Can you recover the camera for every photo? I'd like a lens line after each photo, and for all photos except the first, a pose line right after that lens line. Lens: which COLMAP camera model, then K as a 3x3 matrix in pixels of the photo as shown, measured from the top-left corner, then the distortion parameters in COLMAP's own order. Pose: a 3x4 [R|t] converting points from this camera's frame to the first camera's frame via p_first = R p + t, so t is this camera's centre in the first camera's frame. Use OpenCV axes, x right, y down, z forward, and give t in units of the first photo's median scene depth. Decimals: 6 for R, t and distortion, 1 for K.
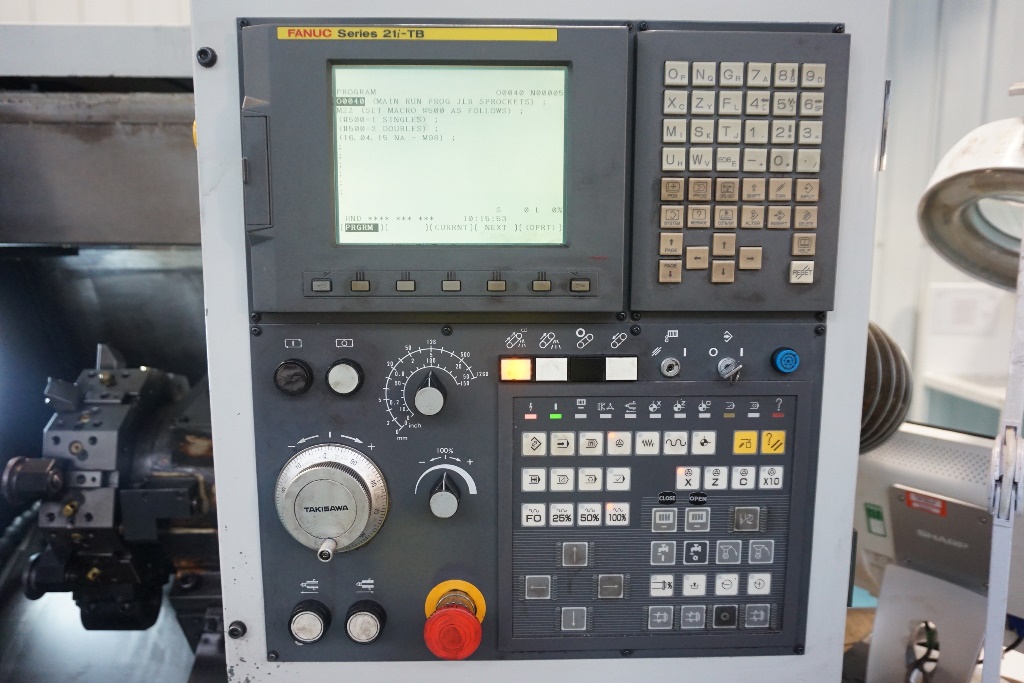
lens RADIAL K [[740.0, 0, 510.5], [0, 740.0, 338.8], [0, 0, 1]] dist [-0.037617, 0.017300]
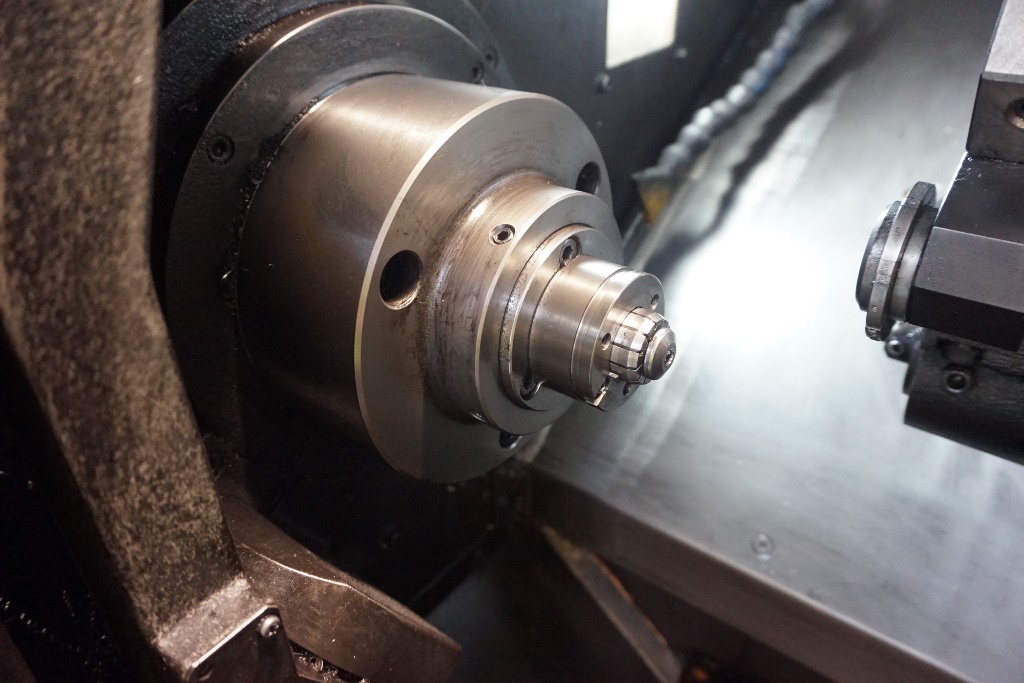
lens RADIAL K [[740.0, 0, 514.2], [0, 740.0, 336.8], [0, 0, 1]] dist [-0.037617, 0.017300]
pose [[0.766201, 0.307821, -0.564076, -0.619003], [-0.055204, 0.906088, 0.419473, 0.252303], [0.640225, -0.290261, 0.711238, 0.724845]]
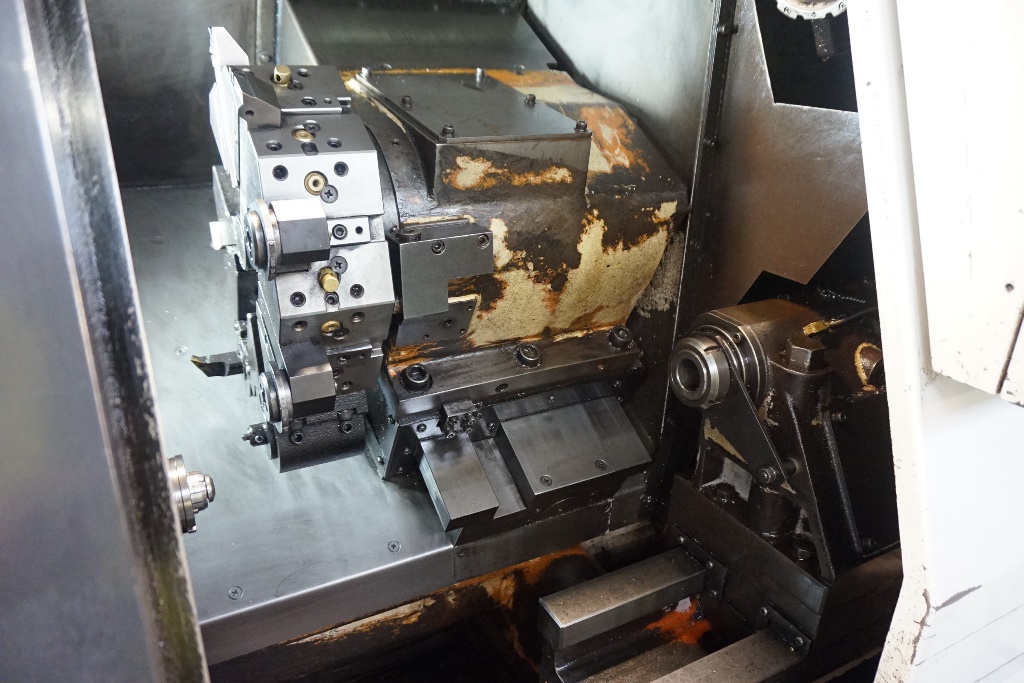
lens RADIAL K [[740.0, 0, 514.7], [0, 740.0, 341.2], [0, 0, 1]] dist [-0.037617, 0.017300]
pose [[0.894167, -0.157730, 0.419031, -0.753492], [0.044918, 0.962773, 0.266553, 0.125268], [-0.445475, -0.219521, 0.867964, 0.384465]]
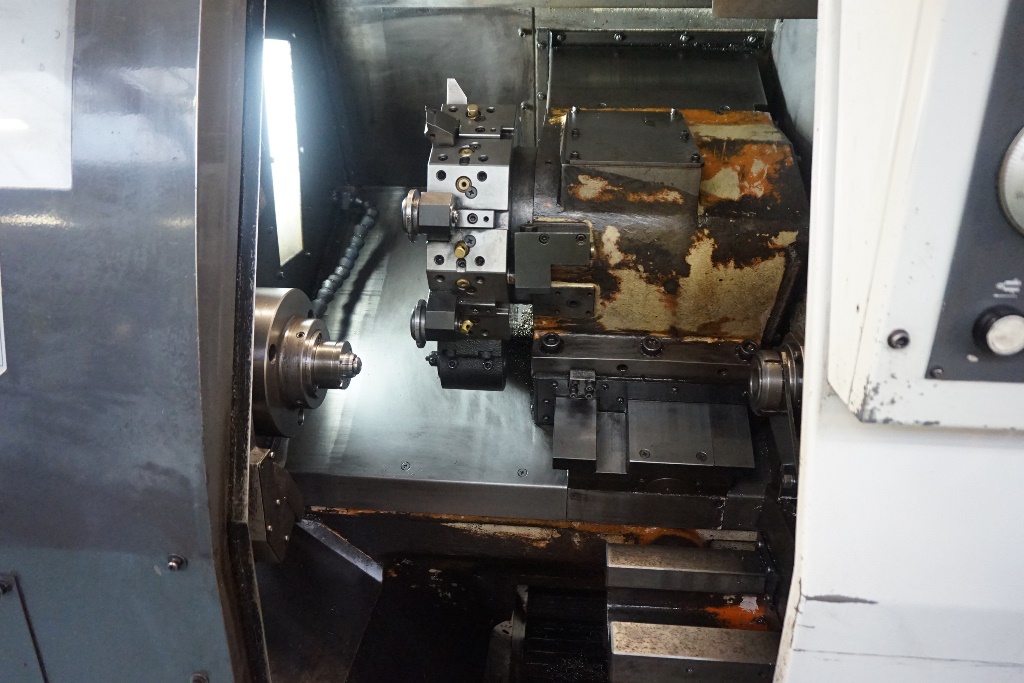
lens RADIAL K [[740.0, 0, 504.5], [0, 740.0, 338.8], [0, 0, 1]] dist [-0.037617, 0.017300]
pose [[0.992807, 0.043041, -0.111723, -0.453396], [-0.017460, 0.975220, 0.220548, 0.139266], [0.118447, -0.217011, 0.968957, 0.091878]]
